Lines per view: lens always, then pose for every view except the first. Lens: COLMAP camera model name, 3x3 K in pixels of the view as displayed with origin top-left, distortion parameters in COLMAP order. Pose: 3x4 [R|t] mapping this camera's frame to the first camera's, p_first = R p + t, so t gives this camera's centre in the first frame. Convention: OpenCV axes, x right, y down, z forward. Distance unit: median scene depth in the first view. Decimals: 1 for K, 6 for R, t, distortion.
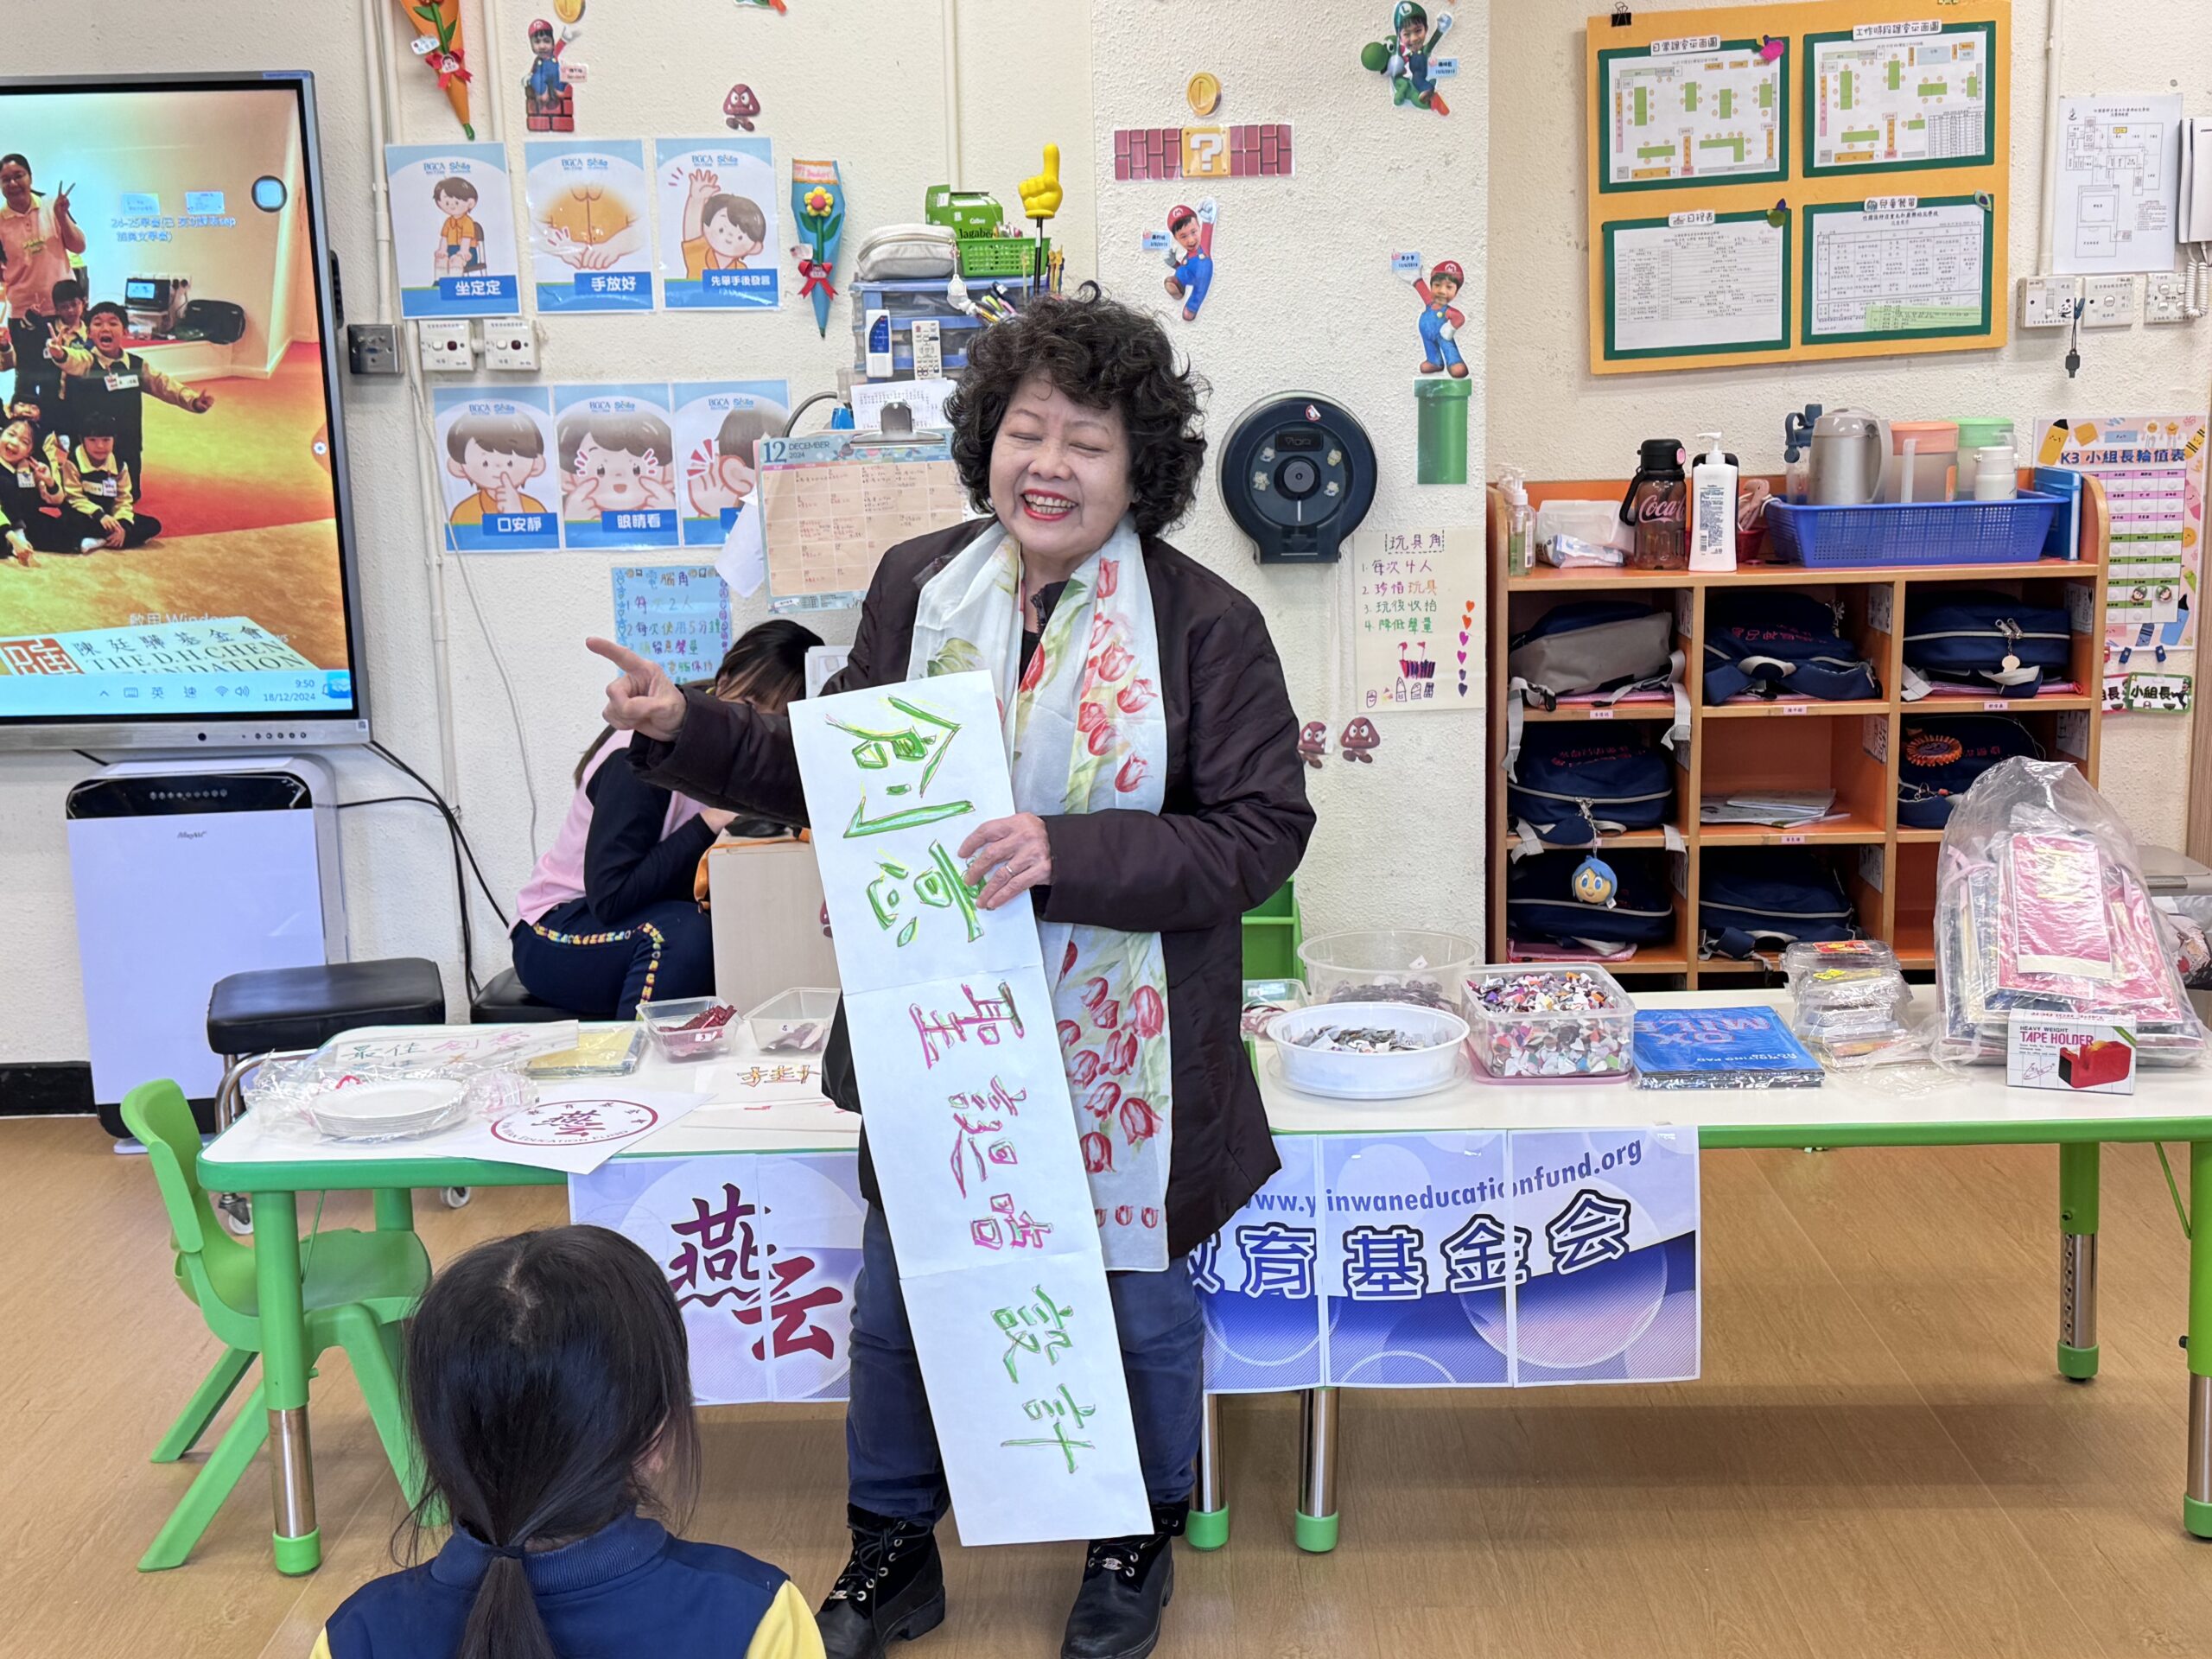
lens RADIAL K [[2279.4, 0, 1106.0], [0, 2279.4, 829.5], [0, 0, 1]] dist [0.208363, -0.254105]
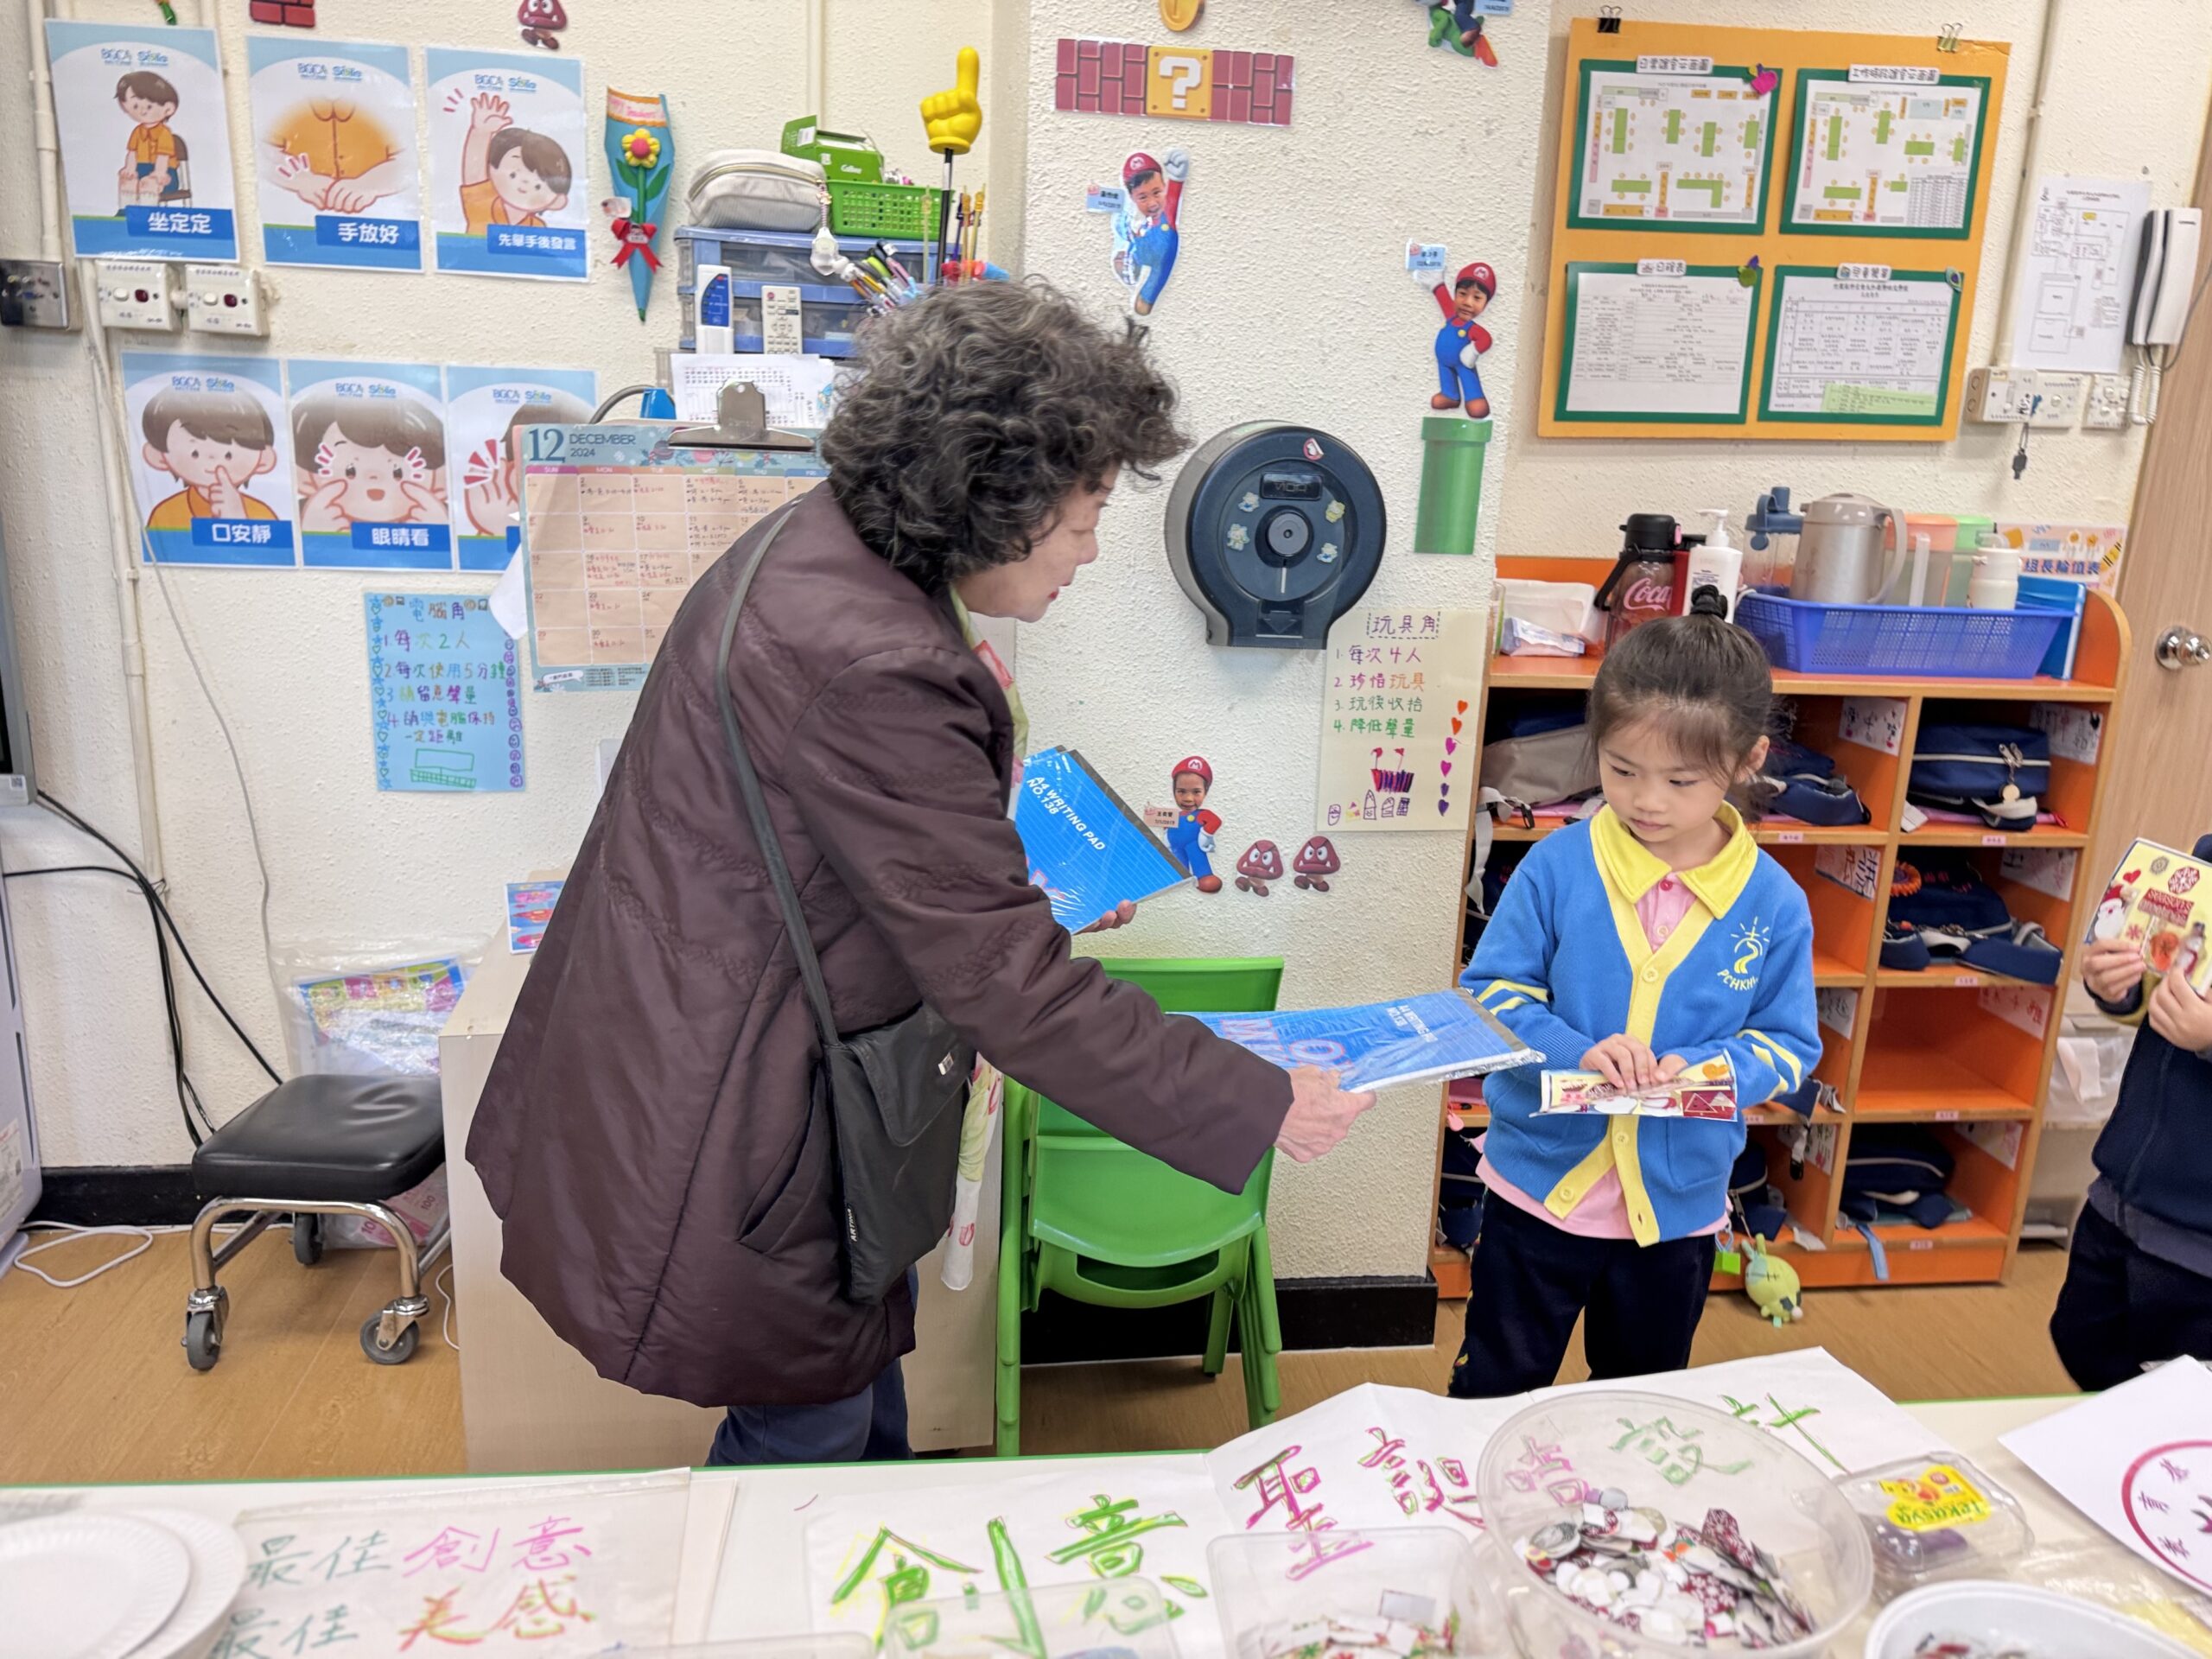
lens RADIAL K [[1509.3, 0, 1106.0], [0, 1509.3, 829.5], [0, 0, 1]] dist [0.059771, -0.054008]
pose [[0.986907, 0.027887, 0.158859, -0.043797], [-0.035540, 0.998330, 0.045539, -0.067794], [-0.157324, -0.050589, 0.986250, 0.450352]]
